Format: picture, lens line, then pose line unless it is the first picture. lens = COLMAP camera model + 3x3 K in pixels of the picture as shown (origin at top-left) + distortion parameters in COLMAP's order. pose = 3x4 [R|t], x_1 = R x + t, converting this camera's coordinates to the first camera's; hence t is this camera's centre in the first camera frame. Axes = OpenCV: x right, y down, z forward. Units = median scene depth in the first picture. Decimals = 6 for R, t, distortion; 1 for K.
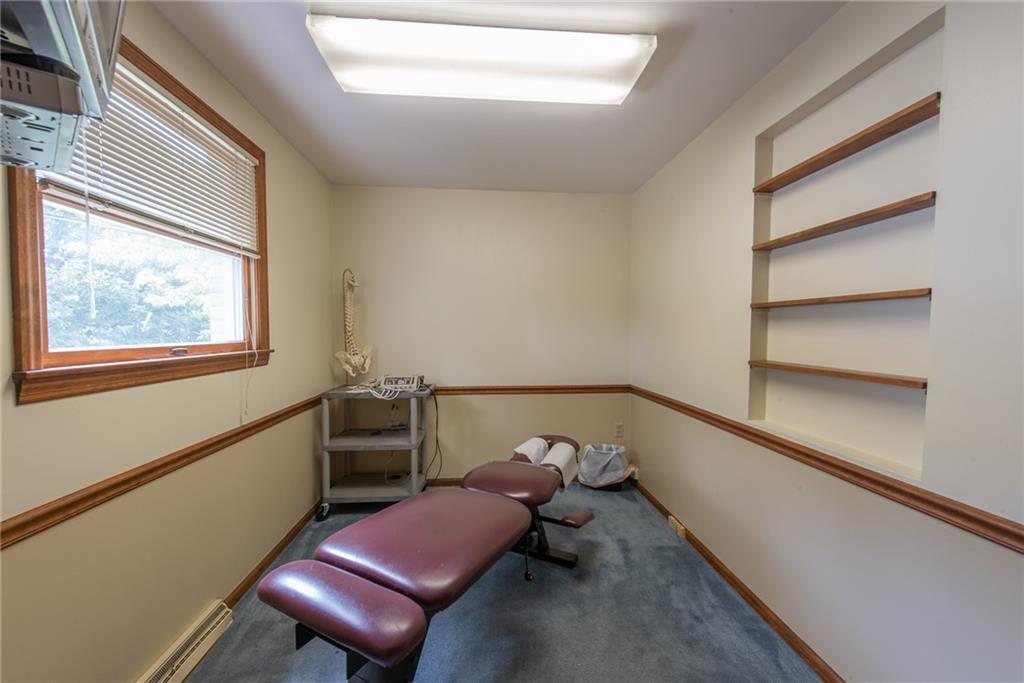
lens RADIAL K [[400.9, 0, 496.7], [0, 400.9, 334.4], [0, 0, 1]] dist [0.010280, -0.002488]
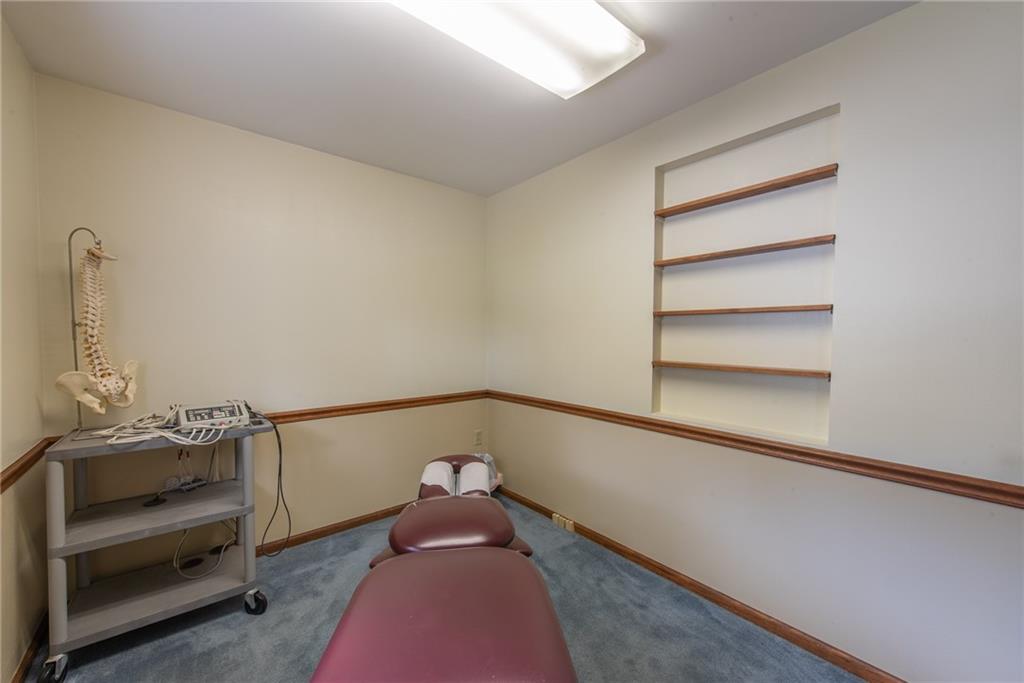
lens RADIAL K [[400.9, 0, 511.1], [0, 400.9, 338.5], [0, 0, 1]] dist [0.010280, -0.002488]
pose [[0.814962, -0.003325, 0.579504, -0.312303], [0.004655, 0.999989, -0.000807, -0.001408], [-0.579495, 0.003355, 0.814969, 0.262213]]
